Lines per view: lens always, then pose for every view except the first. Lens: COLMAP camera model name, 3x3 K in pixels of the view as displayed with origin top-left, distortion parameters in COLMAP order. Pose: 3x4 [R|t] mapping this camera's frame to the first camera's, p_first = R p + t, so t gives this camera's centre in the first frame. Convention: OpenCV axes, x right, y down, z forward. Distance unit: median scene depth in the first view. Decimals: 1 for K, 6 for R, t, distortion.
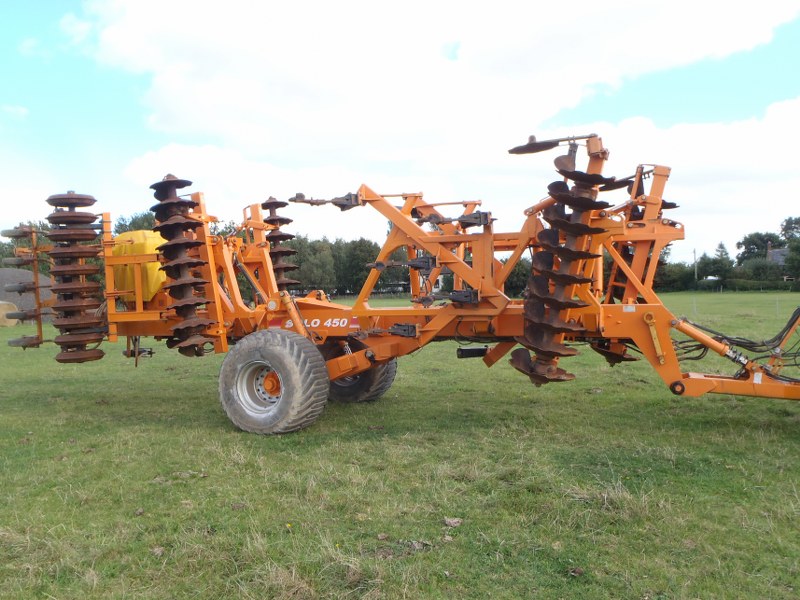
lens RADIAL K [[654.9, 0, 386.8], [0, 654.9, 294.8], [0, 0, 1]] dist [-0.020711, 0.002899]
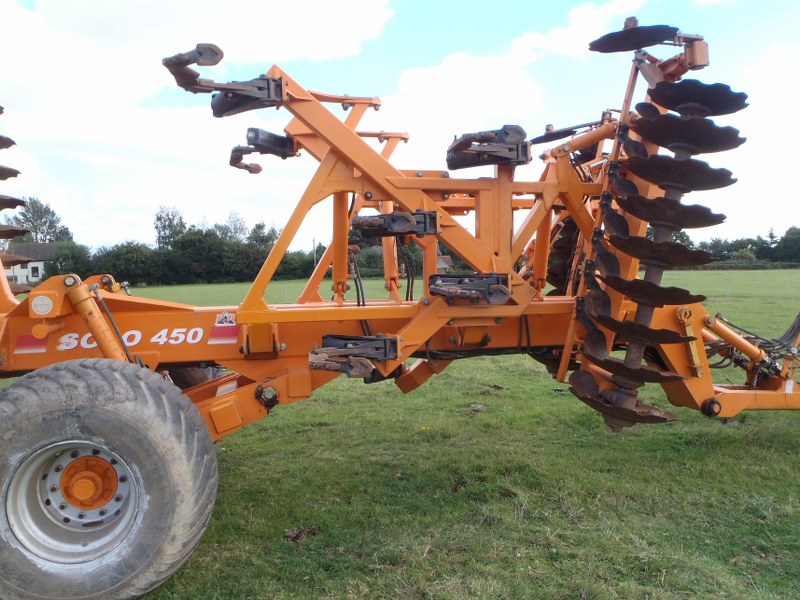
lens RADIAL K [[661.6, 0, 397.7], [0, 661.6, 296.7], [0, 0, 1]] dist [-0.019457, -0.001490]
pose [[0.828214, -0.016785, 0.560161, -0.219329], [0.004436, 0.999716, 0.023398, -0.000094], [-0.560395, -0.016893, 0.828053, 0.455036]]
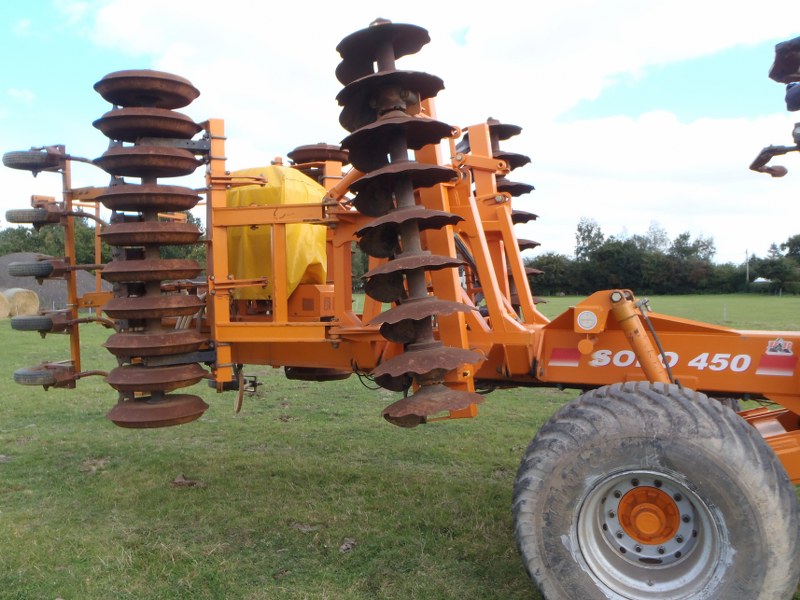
lens RADIAL K [[661.6, 0, 397.7], [0, 661.6, 296.7], [0, 0, 1]] dist [-0.019457, -0.001490]
pose [[0.999521, 0.029335, -0.009837, -0.293625], [-0.029190, 0.999468, 0.014562, -0.003597], [0.010259, -0.014268, 0.999846, 0.516200]]
